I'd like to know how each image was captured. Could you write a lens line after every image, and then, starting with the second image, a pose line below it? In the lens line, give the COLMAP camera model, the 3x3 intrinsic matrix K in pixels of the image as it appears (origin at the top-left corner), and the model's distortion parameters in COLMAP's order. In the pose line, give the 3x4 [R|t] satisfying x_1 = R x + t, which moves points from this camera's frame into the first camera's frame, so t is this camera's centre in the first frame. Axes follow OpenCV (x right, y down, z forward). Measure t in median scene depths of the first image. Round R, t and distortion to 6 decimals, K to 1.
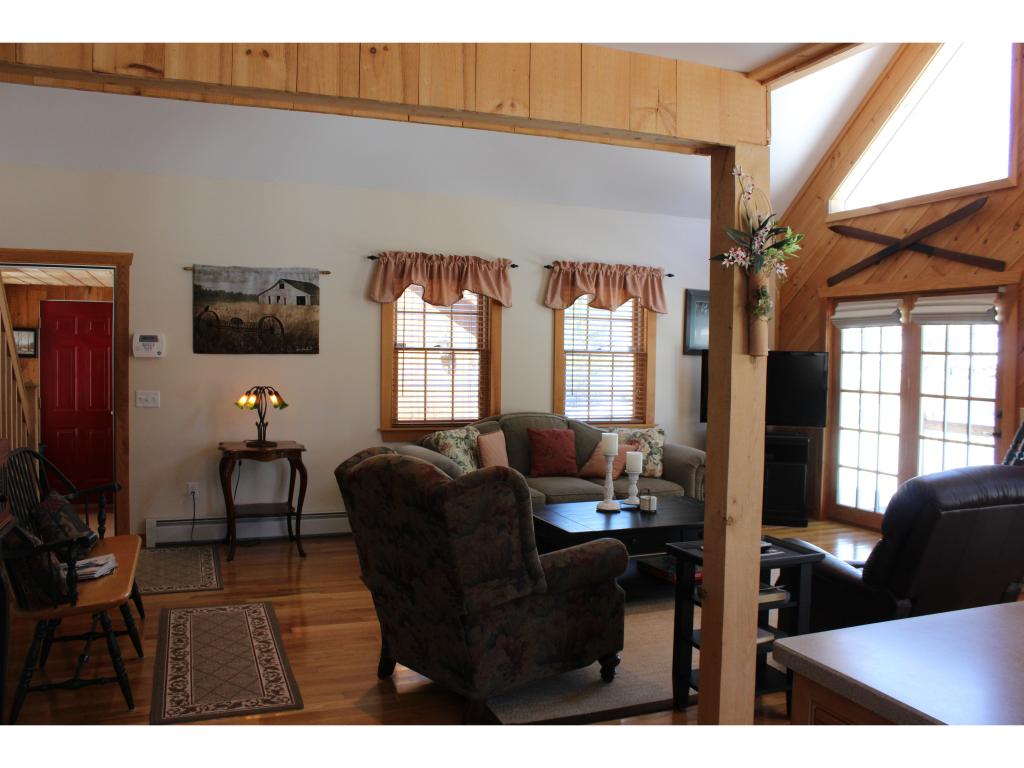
lens RADIAL K [[843.2, 0, 512.0], [0, 843.2, 384.0], [0, 0, 1]] dist [-0.092948, 0.004701]
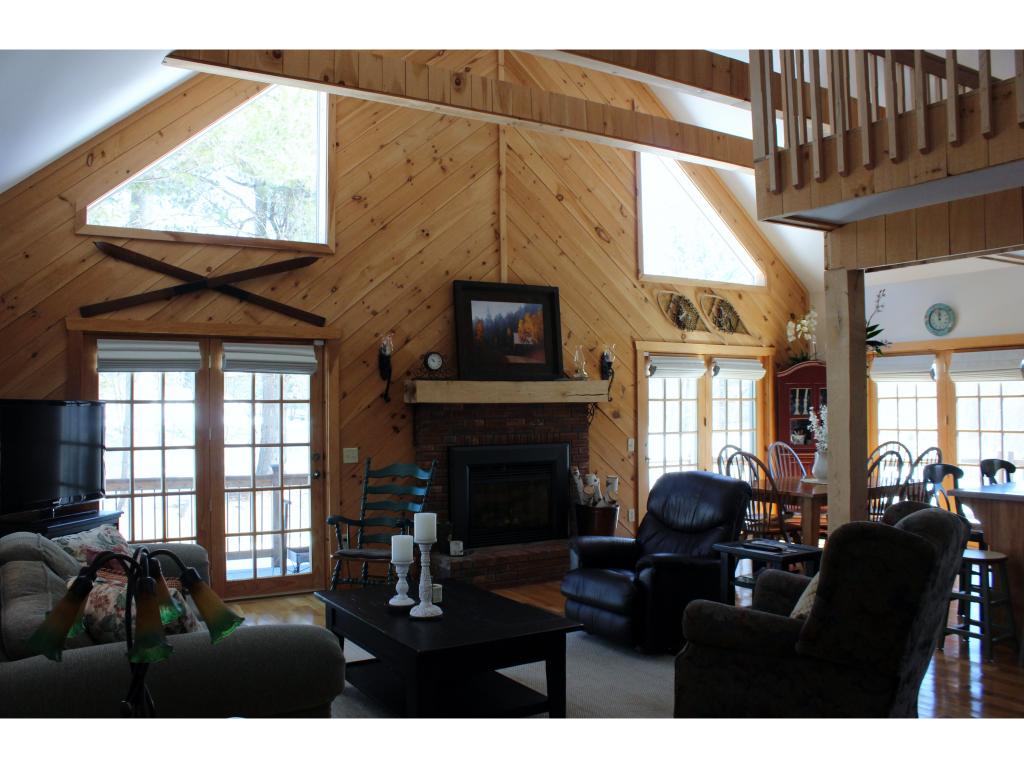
lens RADIAL K [[843.2, 0, 512.0], [0, 843.2, 384.0], [0, 0, 1]] dist [-0.092948, 0.004701]
pose [[-0.153748, 0.024699, 0.987801, -0.475109], [0.044700, 0.998838, -0.018017, -0.024475], [-0.987099, 0.041385, -0.154673, 0.786722]]
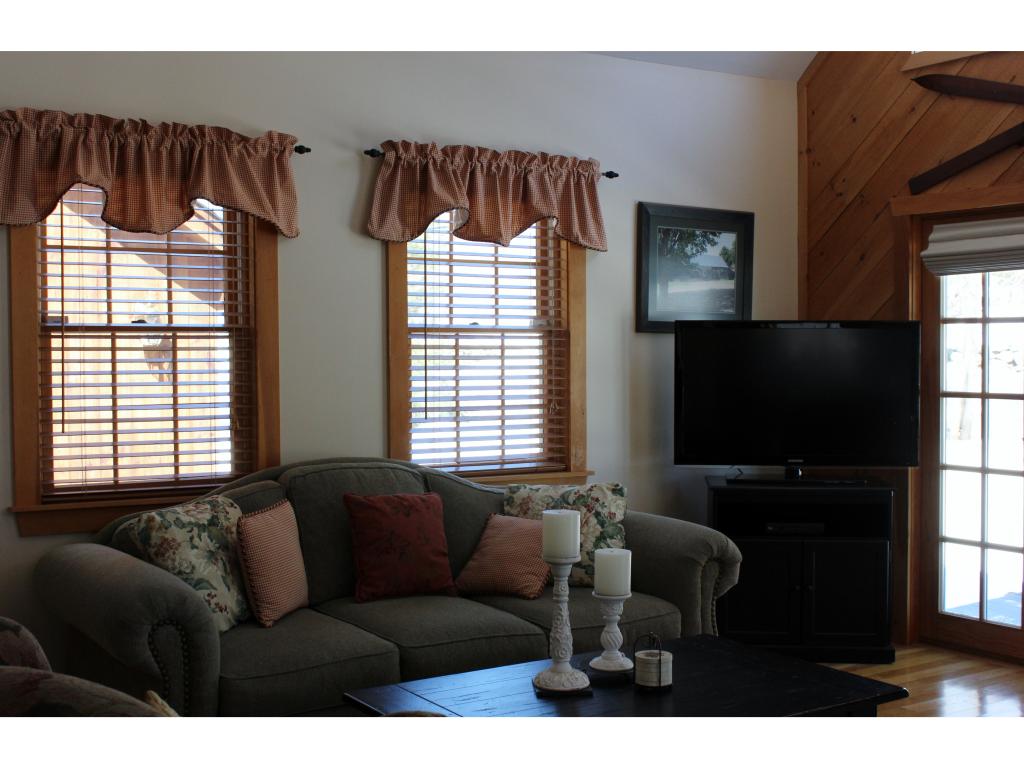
lens RADIAL K [[1374.9, 0, 512.0], [0, 1374.9, 384.0], [0, 0, 1]] dist [-0.038874, -0.012281]
pose [[0.983101, -0.025269, 0.181312, -0.024578], [0.026122, 0.999656, -0.002317, -0.003950], [-0.181191, 0.007014, 0.983423, 0.223699]]
